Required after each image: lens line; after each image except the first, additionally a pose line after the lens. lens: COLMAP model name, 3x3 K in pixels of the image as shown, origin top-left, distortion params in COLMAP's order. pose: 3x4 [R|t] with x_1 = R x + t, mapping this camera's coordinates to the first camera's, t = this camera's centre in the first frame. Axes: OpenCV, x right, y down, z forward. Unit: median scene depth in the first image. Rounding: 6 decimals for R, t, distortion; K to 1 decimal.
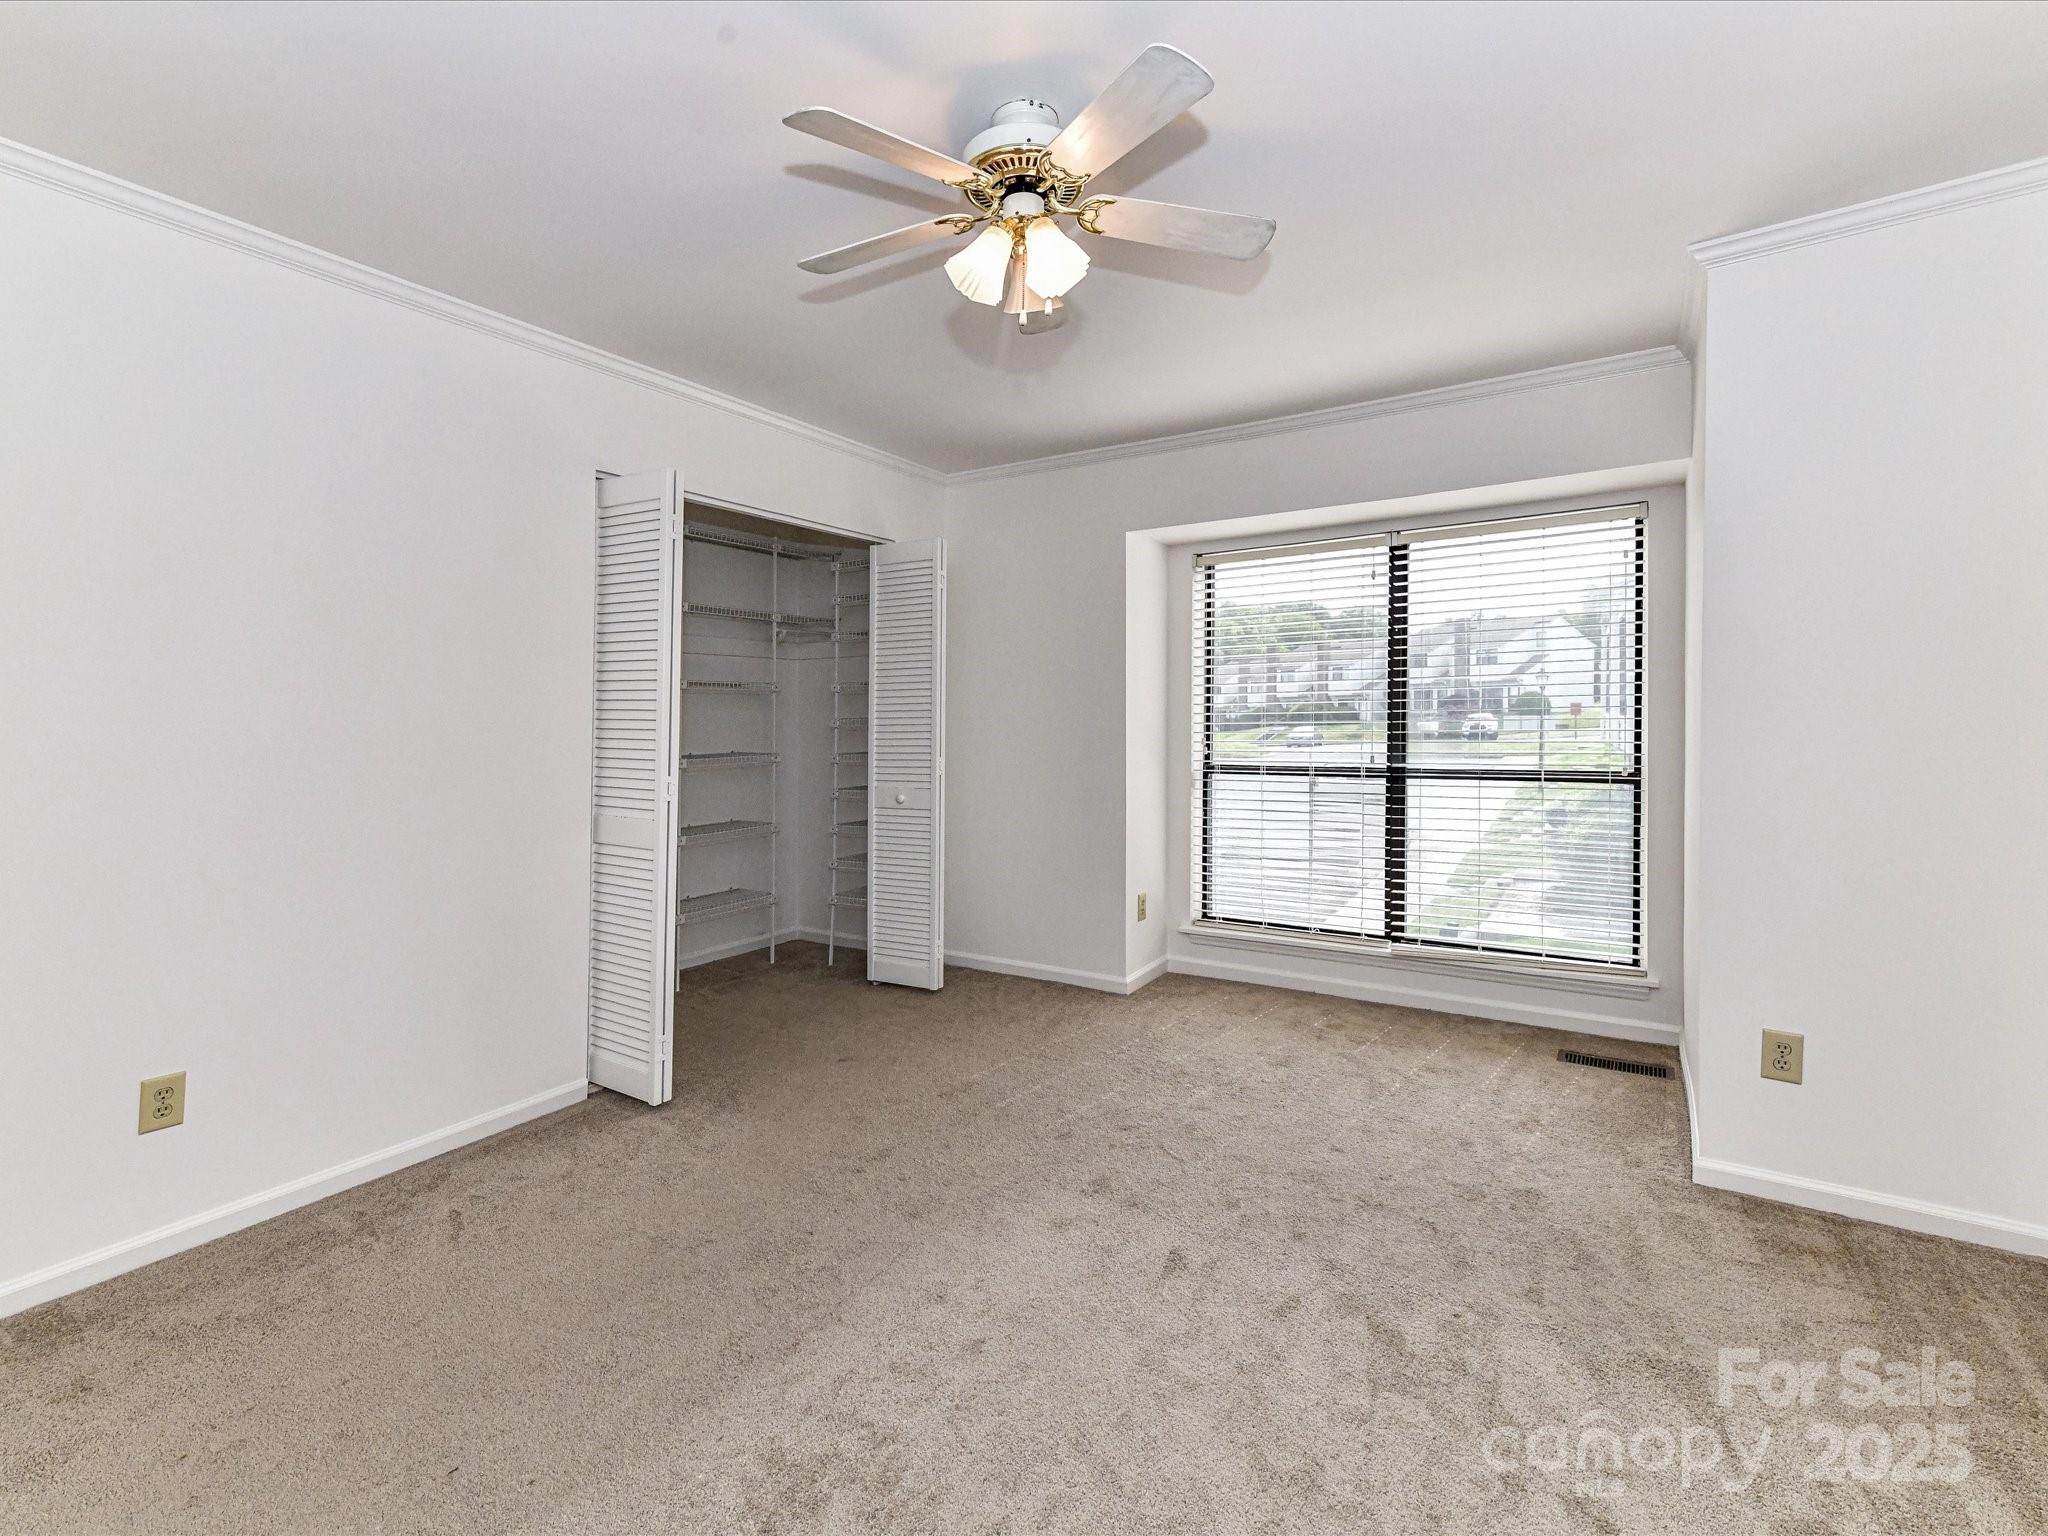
lens RADIAL K [[888.9, 0, 993.6], [0, 888.9, 703.8], [0, 0, 1]] dist [-0.002531, -0.001020]
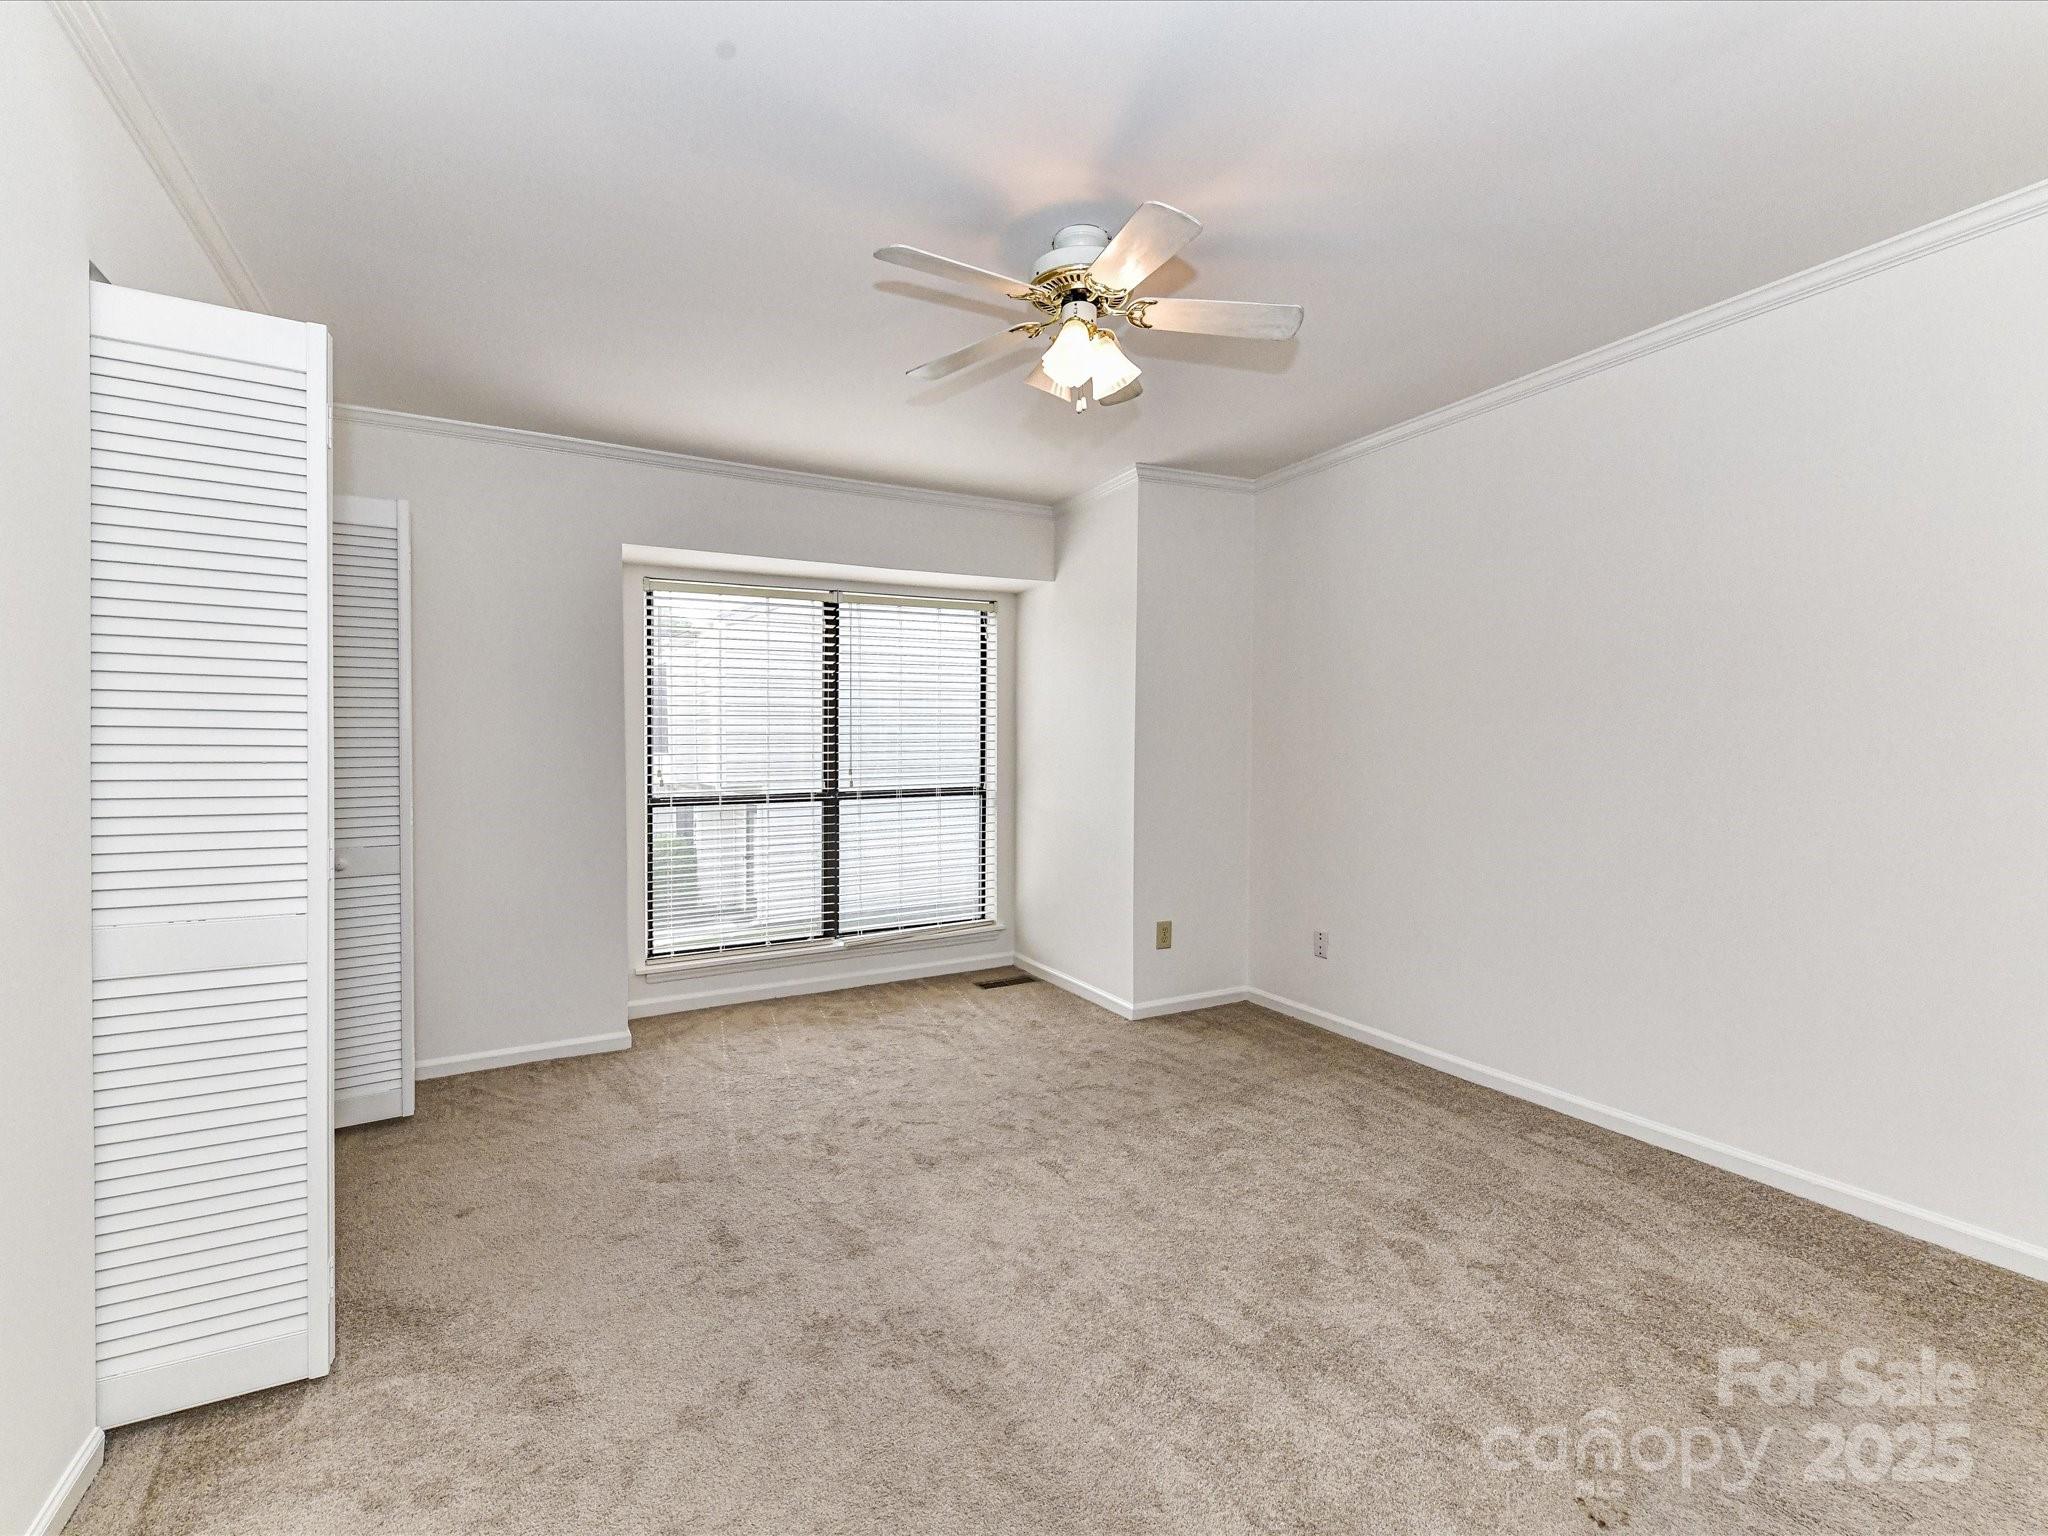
lens RADIAL K [[917.3, 0, 1015.9], [0, 917.3, 746.1], [0, 0, 1]] dist [0.002142, -0.001350]
pose [[0.497419, 0.001057, 0.867510, -0.558868], [-0.014409, 0.999871, 0.007044, -0.000513], [-0.867391, -0.016004, 0.497370, 0.207079]]
